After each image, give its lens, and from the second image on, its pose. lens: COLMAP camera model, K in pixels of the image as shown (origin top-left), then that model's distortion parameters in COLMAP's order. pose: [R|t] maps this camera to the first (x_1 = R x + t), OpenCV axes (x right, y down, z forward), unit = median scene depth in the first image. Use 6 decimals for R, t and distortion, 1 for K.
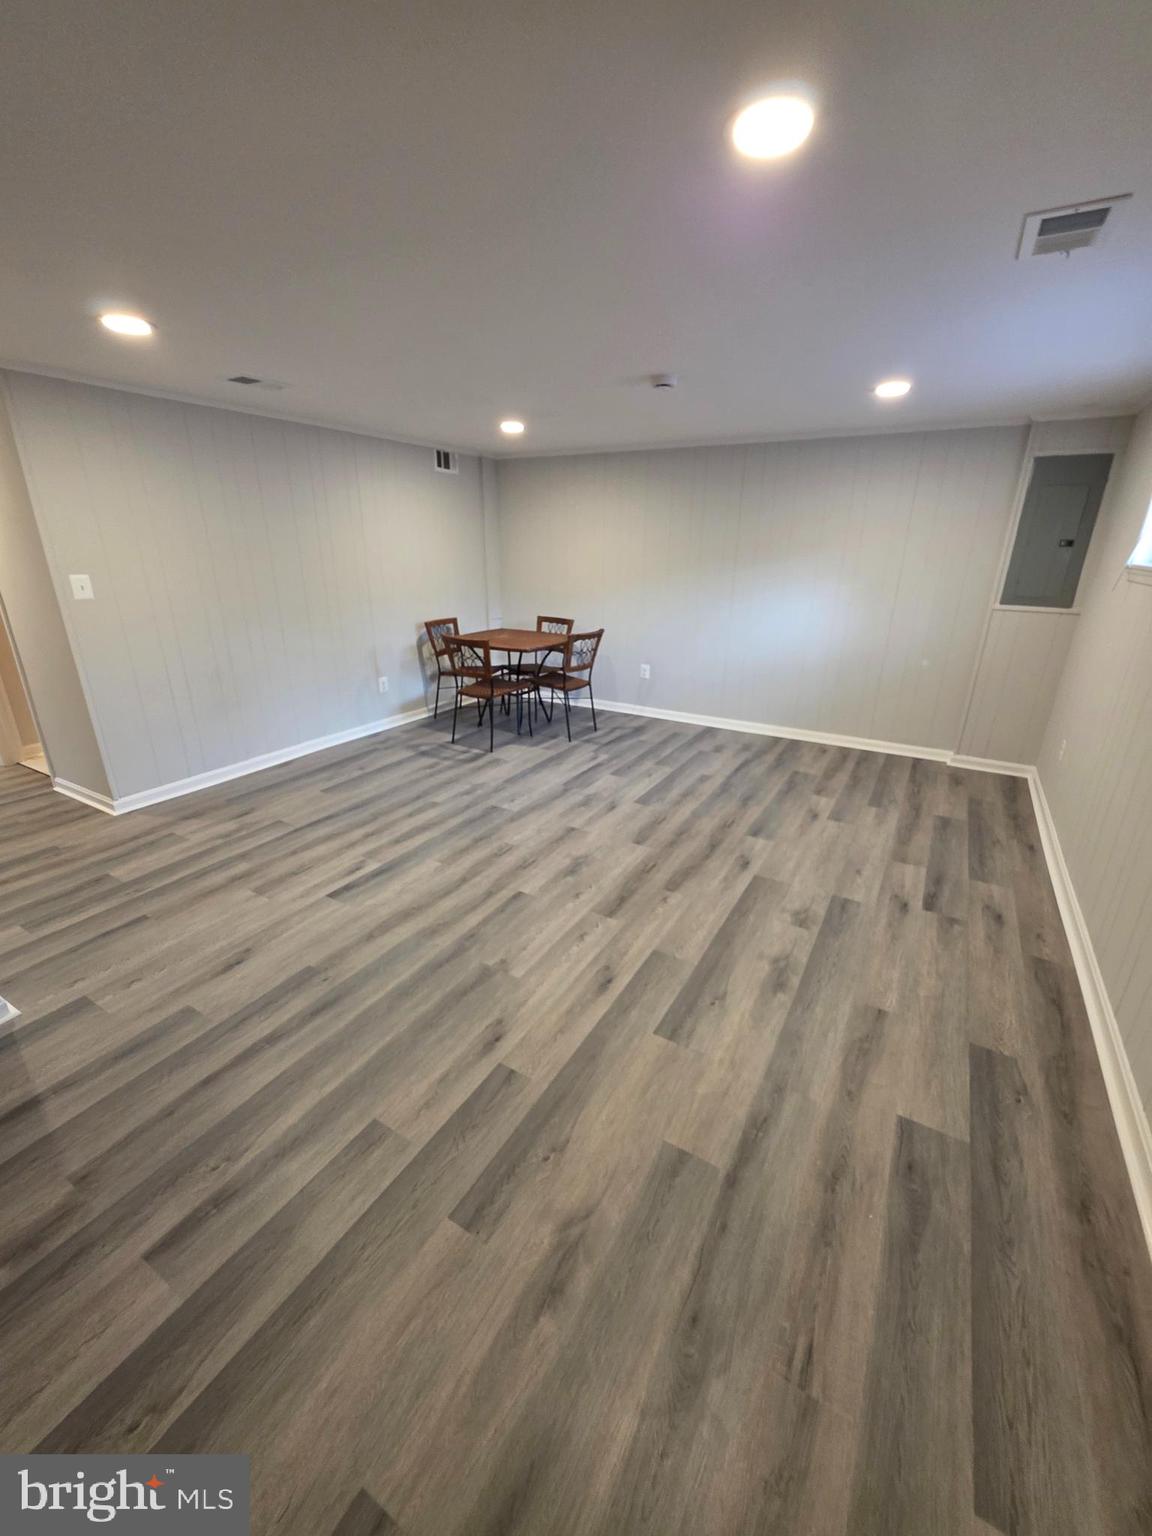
lens RADIAL K [[613.0, 0, 578.1], [0, 613.0, 773.2], [0, 0, 1]] dist [0.001353, 0.000971]
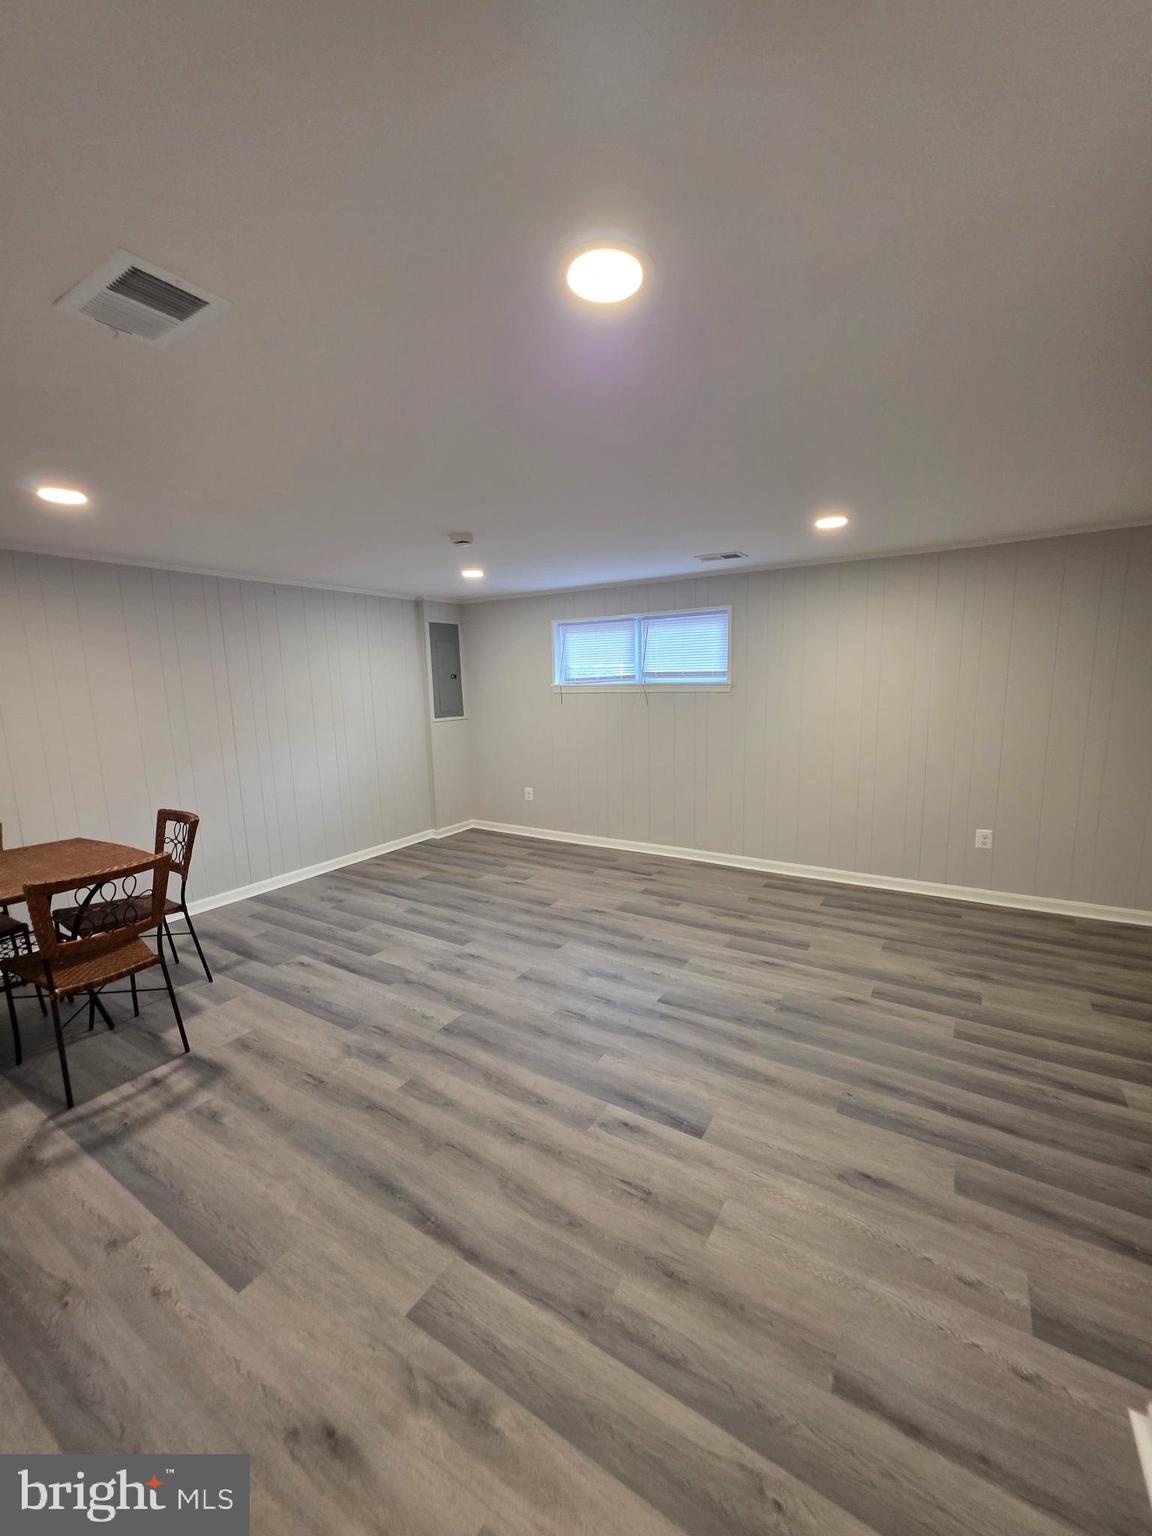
lens RADIAL K [[614.2, 0, 574.0], [0, 614.2, 778.6], [0, 0, 1]] dist [0.000817, 0.000523]
pose [[0.031645, -0.175034, 0.984054, -0.949022], [0.373474, 0.915302, 0.150795, -0.319436], [-0.927101, 0.362747, 0.094335, 0.822678]]
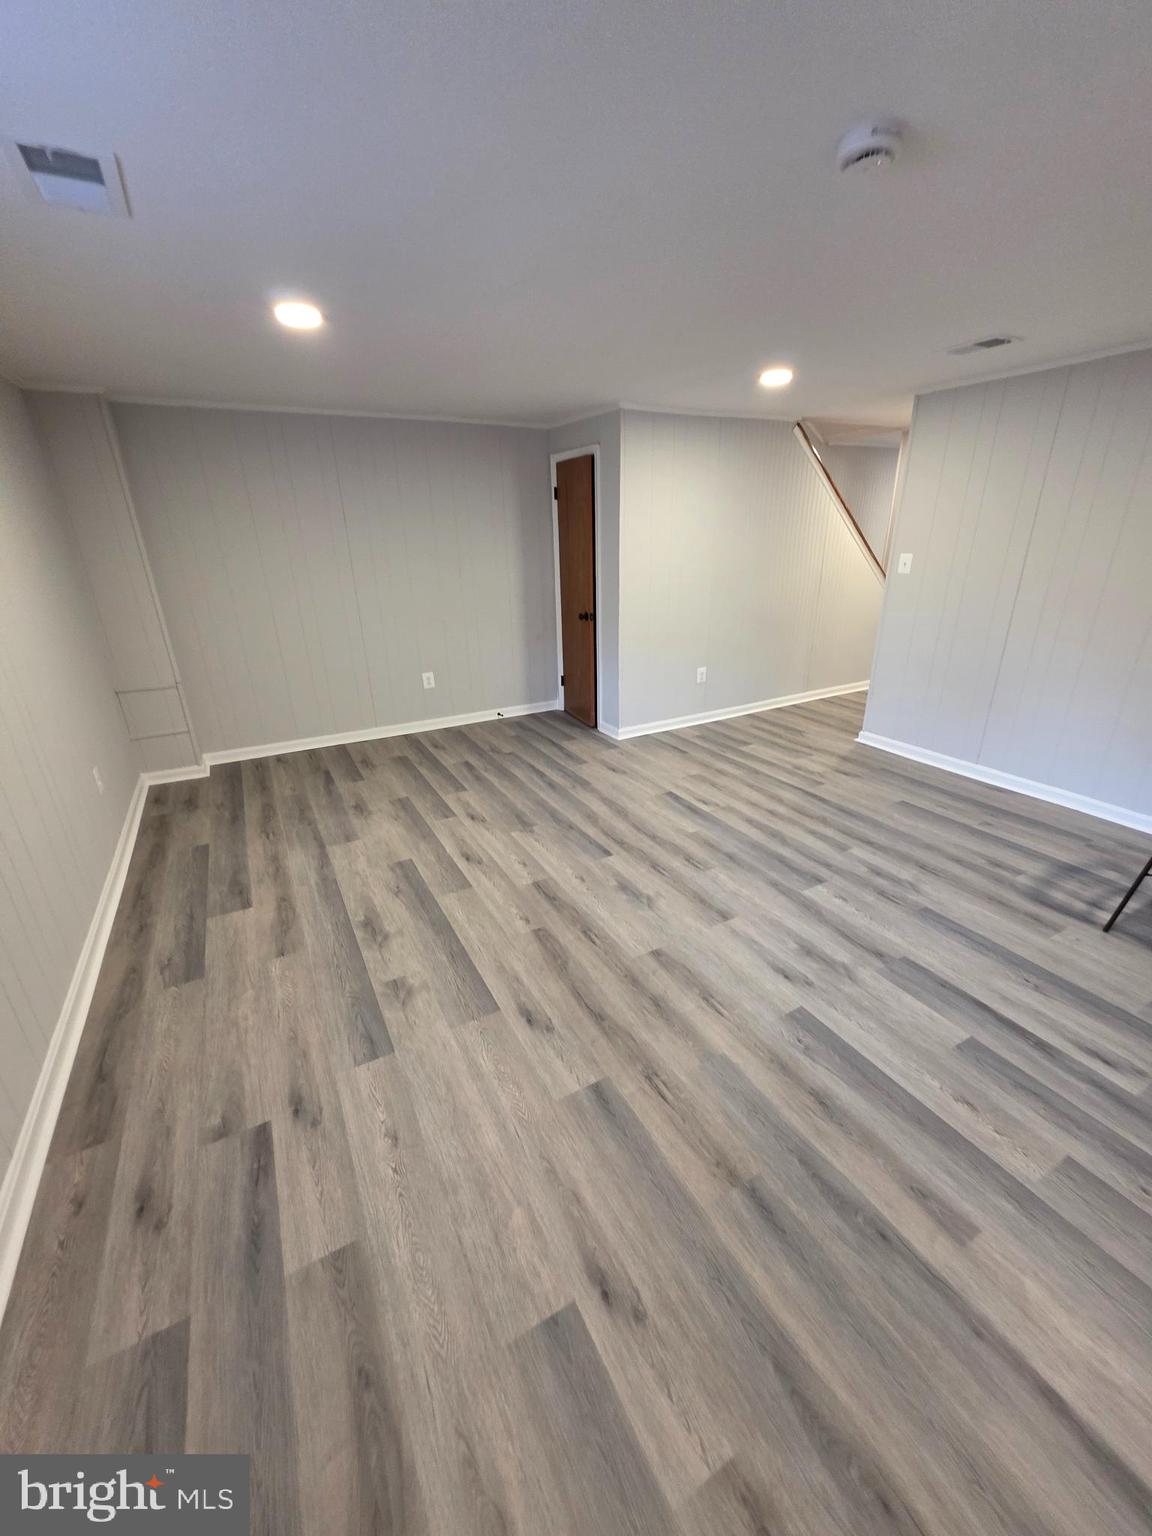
lens RADIAL K [[613.0, 0, 578.1], [0, 613.0, 773.2], [0, 0, 1]] dist [0.001353, 0.000971]
pose [[-0.512238, 0.318608, -0.797559, 0.691641], [-0.287629, 0.811376, 0.508860, -0.420921], [0.809248, 0.490059, -0.323976, 1.127456]]
